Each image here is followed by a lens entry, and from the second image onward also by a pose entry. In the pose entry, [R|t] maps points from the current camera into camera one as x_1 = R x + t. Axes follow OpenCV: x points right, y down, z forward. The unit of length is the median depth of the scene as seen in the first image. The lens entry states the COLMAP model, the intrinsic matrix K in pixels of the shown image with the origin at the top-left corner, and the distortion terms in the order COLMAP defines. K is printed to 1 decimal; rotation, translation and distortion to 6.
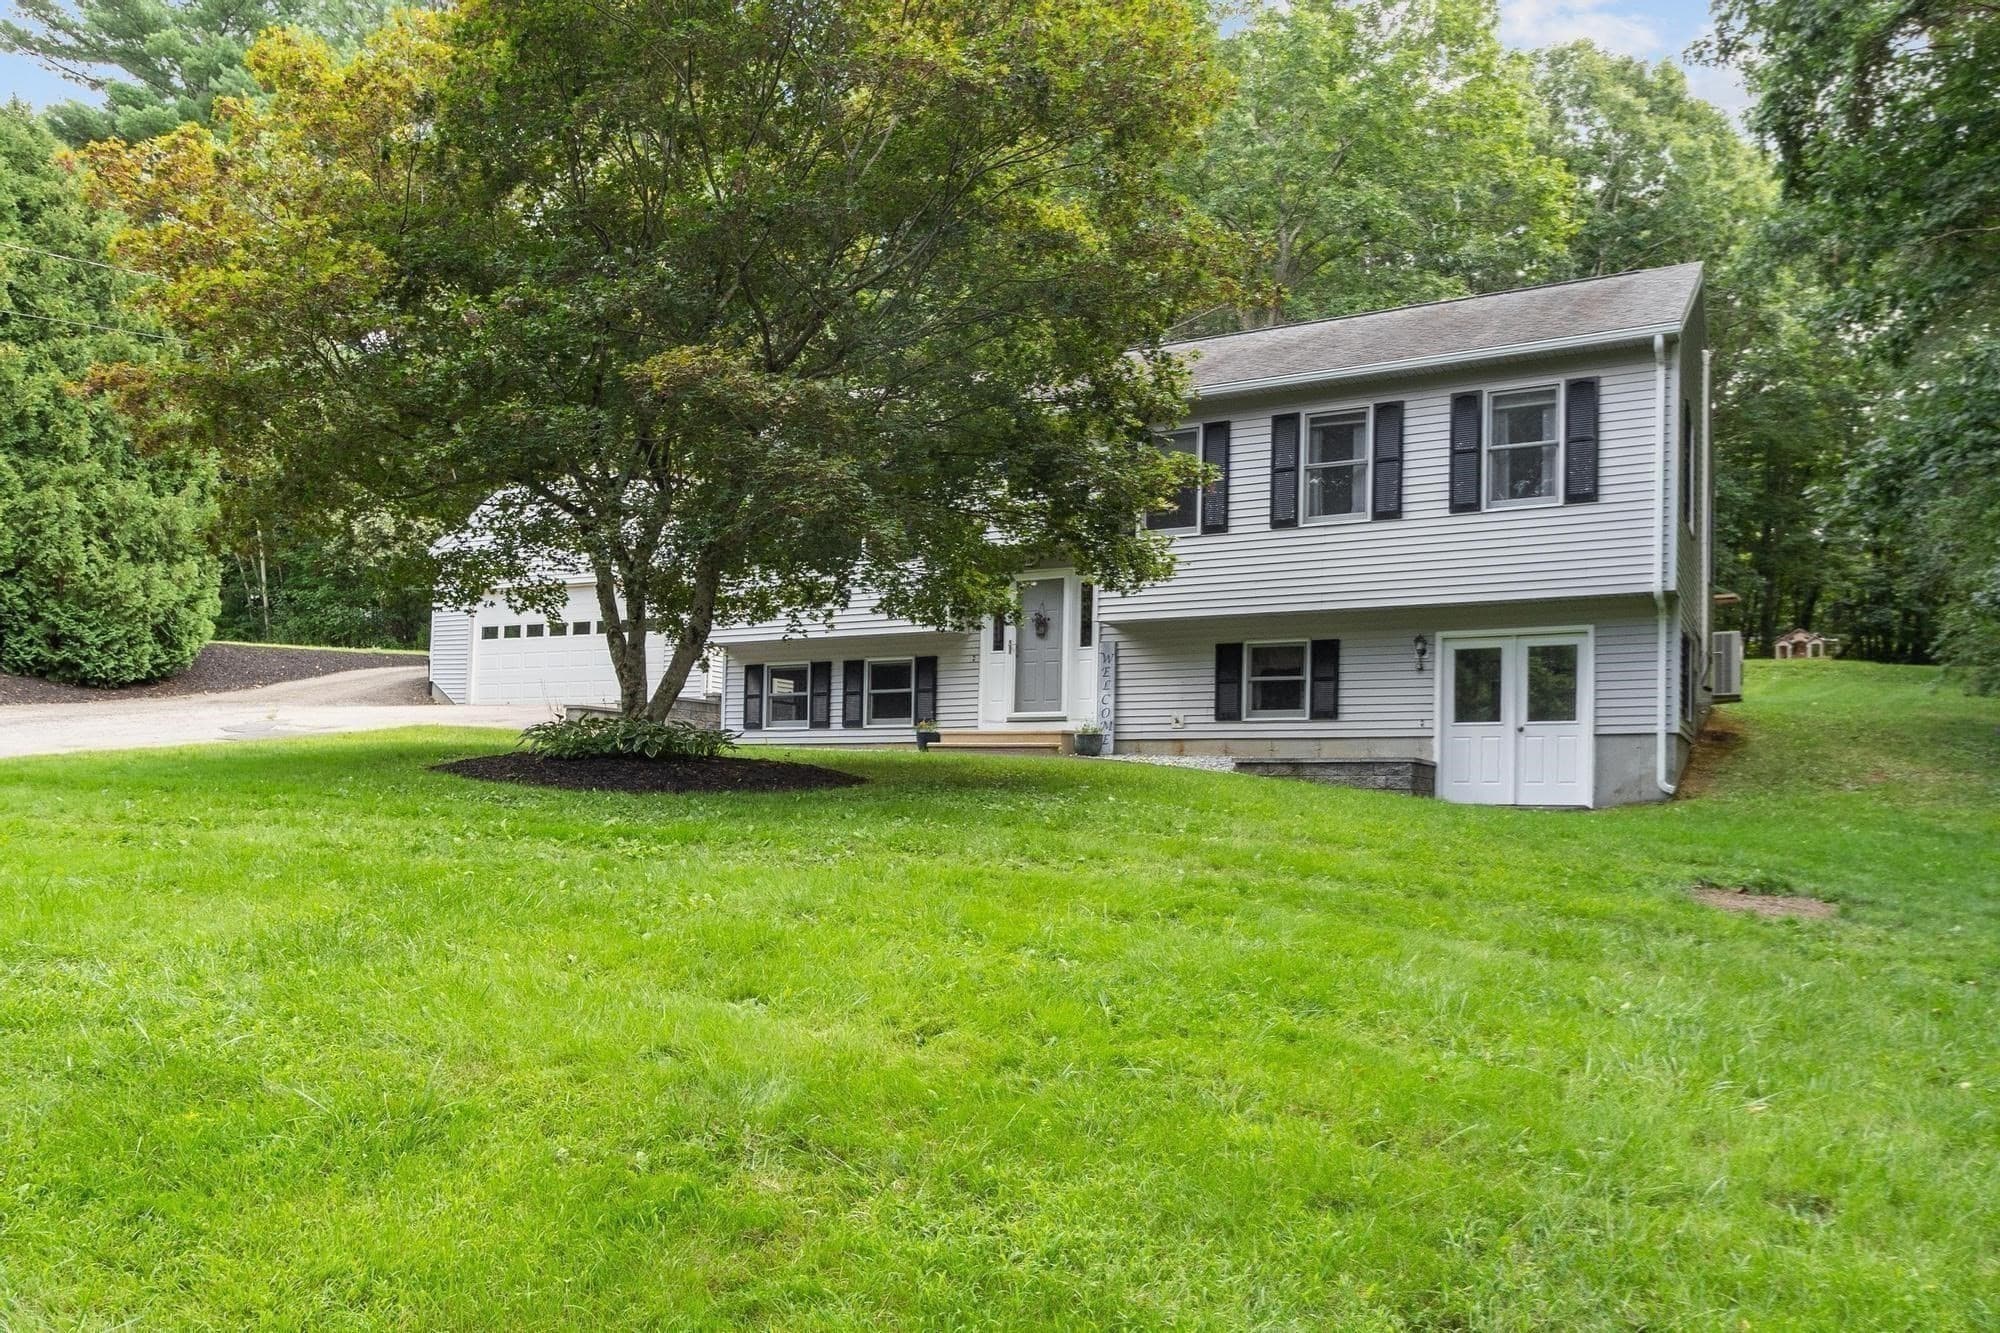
lens RADIAL K [[1427.1, 0, 1011.7], [0, 1427.1, 622.7], [0, 0, 1]] dist [-0.003338, -0.001342]
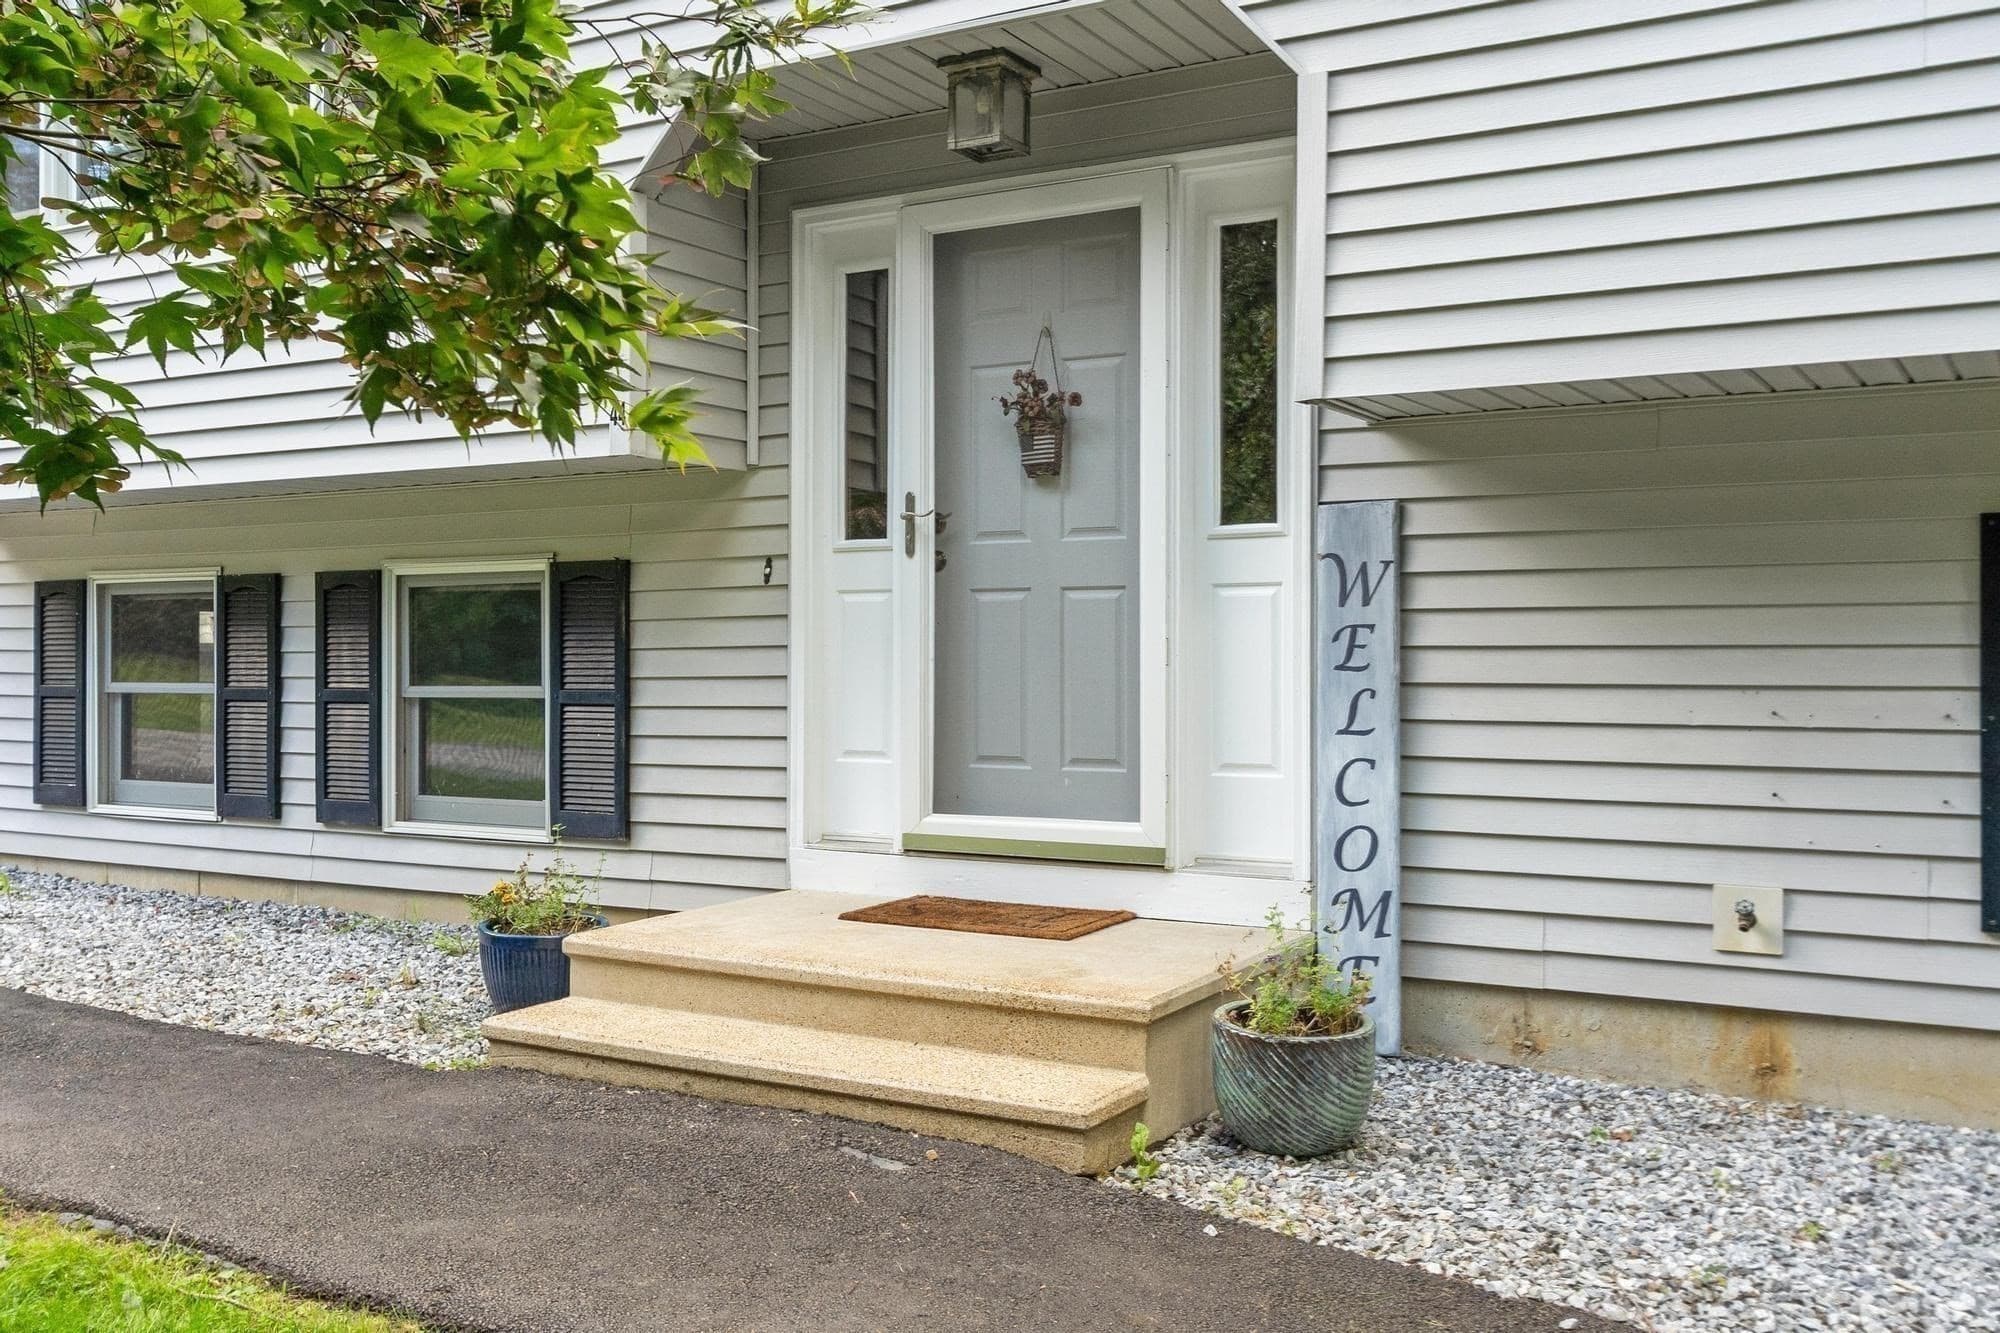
lens RADIAL K [[1826.2, 0, 1000.0], [0, 1826.2, 666.5], [0, 0, 1]] dist [0.013241, 0.003778]
pose [[0.999242, -0.017681, -0.034689, 0.023537], [0.022404, 0.989773, 0.140884, -0.001452], [0.031843, -0.141554, 0.989418, 0.718523]]
